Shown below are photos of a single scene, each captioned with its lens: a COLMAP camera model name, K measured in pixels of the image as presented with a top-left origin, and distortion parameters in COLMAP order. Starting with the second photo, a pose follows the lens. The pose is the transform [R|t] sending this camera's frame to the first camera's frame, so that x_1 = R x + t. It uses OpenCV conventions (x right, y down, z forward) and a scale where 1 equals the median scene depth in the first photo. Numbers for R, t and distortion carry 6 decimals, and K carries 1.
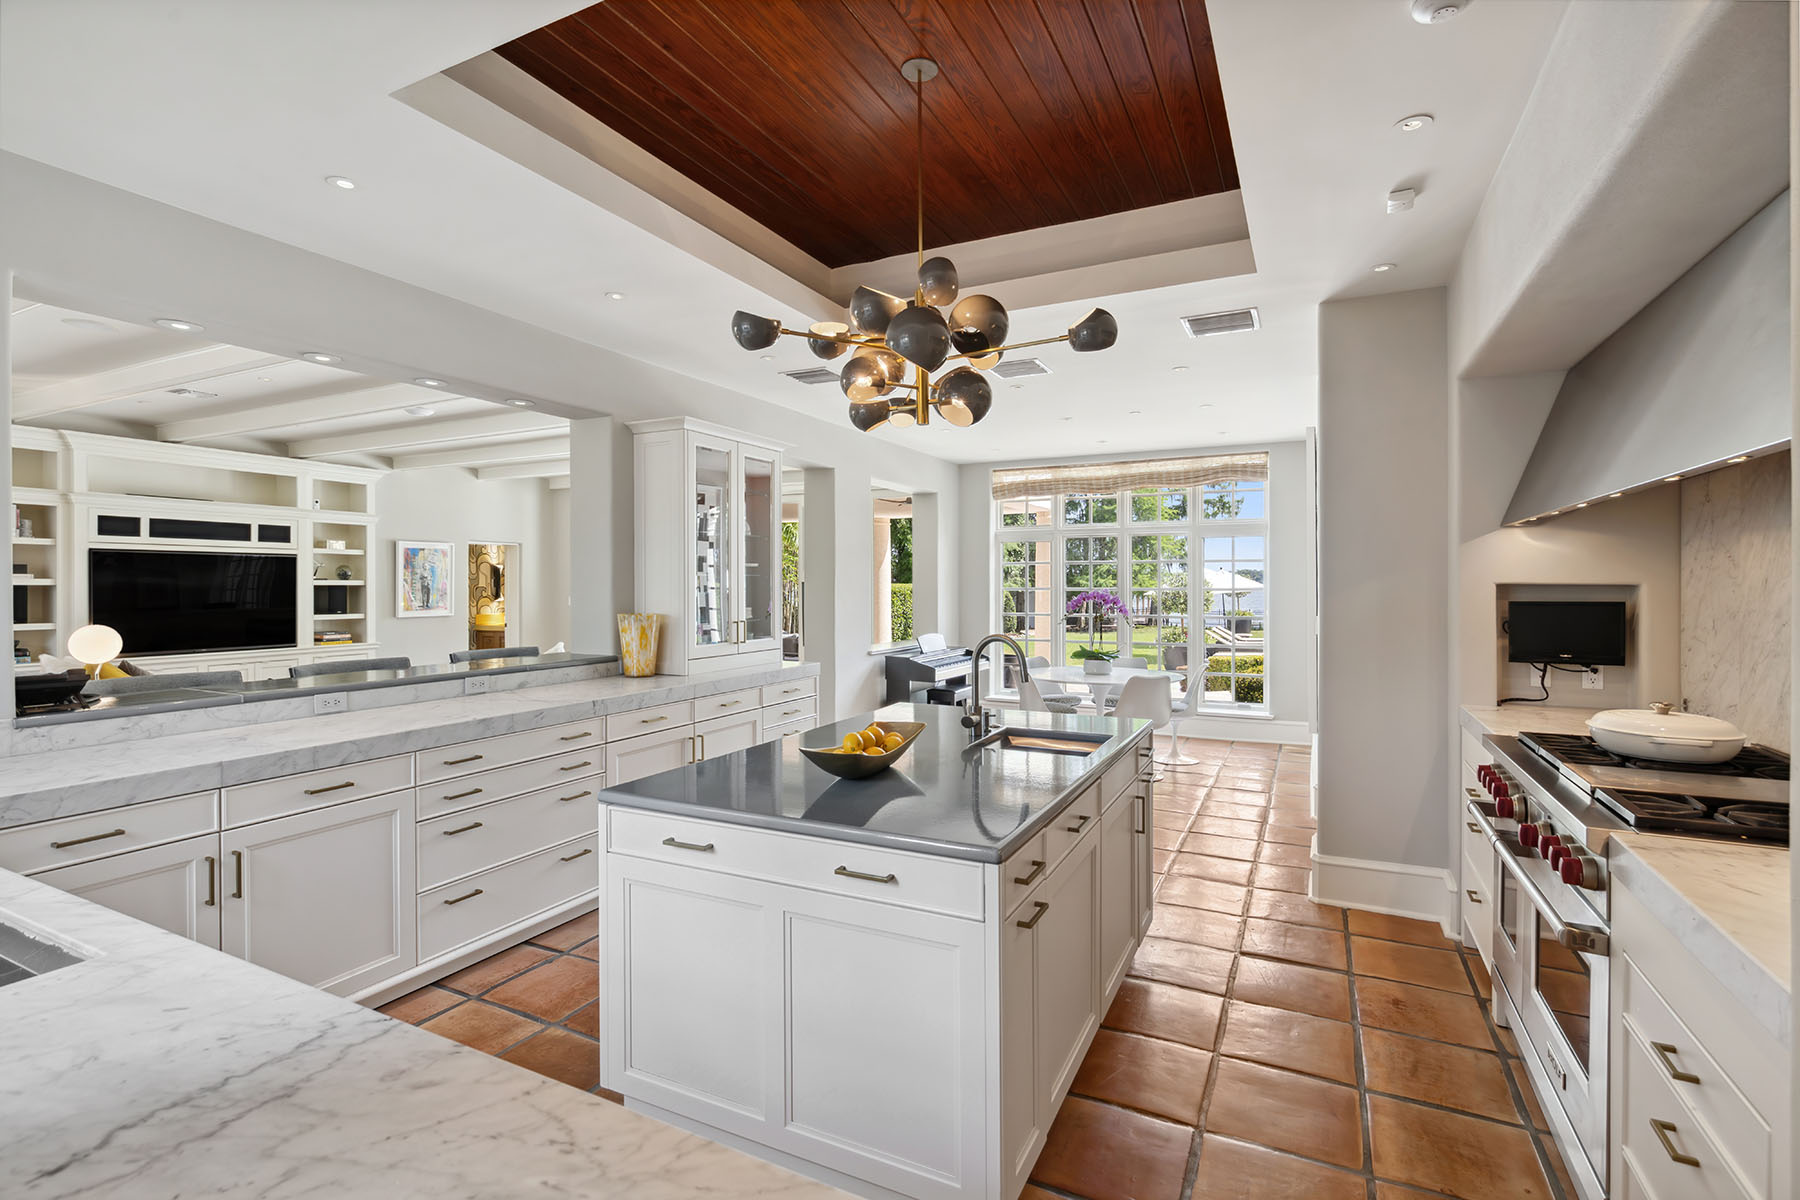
lens RADIAL K [[851.9, 0, 904.7], [0, 851.9, 593.8], [0, 0, 1]] dist [-0.013848, 0.003558]
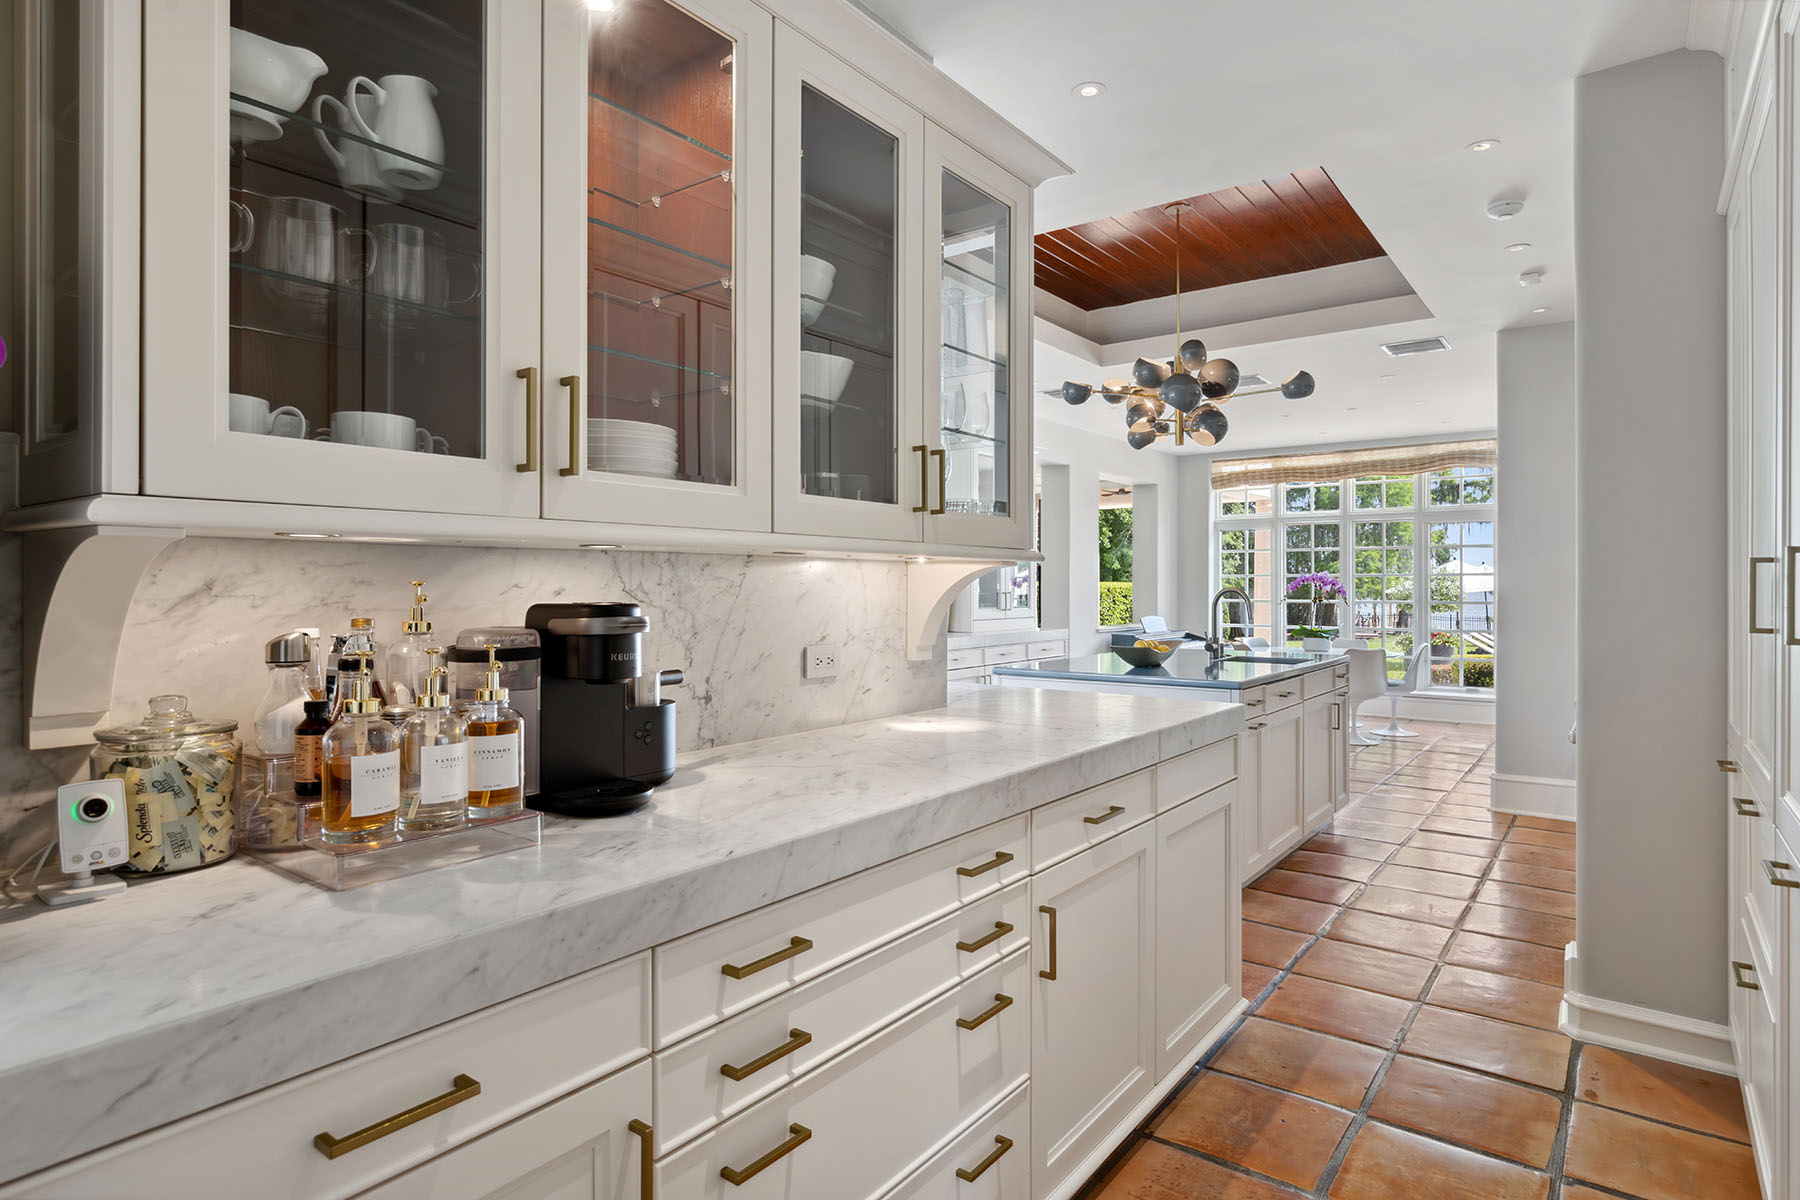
lens RADIAL K [[974.7, 0, 885.6], [0, 974.7, 594.3], [0, 0, 1]] dist [-0.017125, 0.000217]
pose [[0.978365, 0.003533, -0.206855, -0.078645], [-0.004077, 0.999989, -0.002200, 0.042075], [0.206845, 0.002996, 0.978369, -0.472684]]
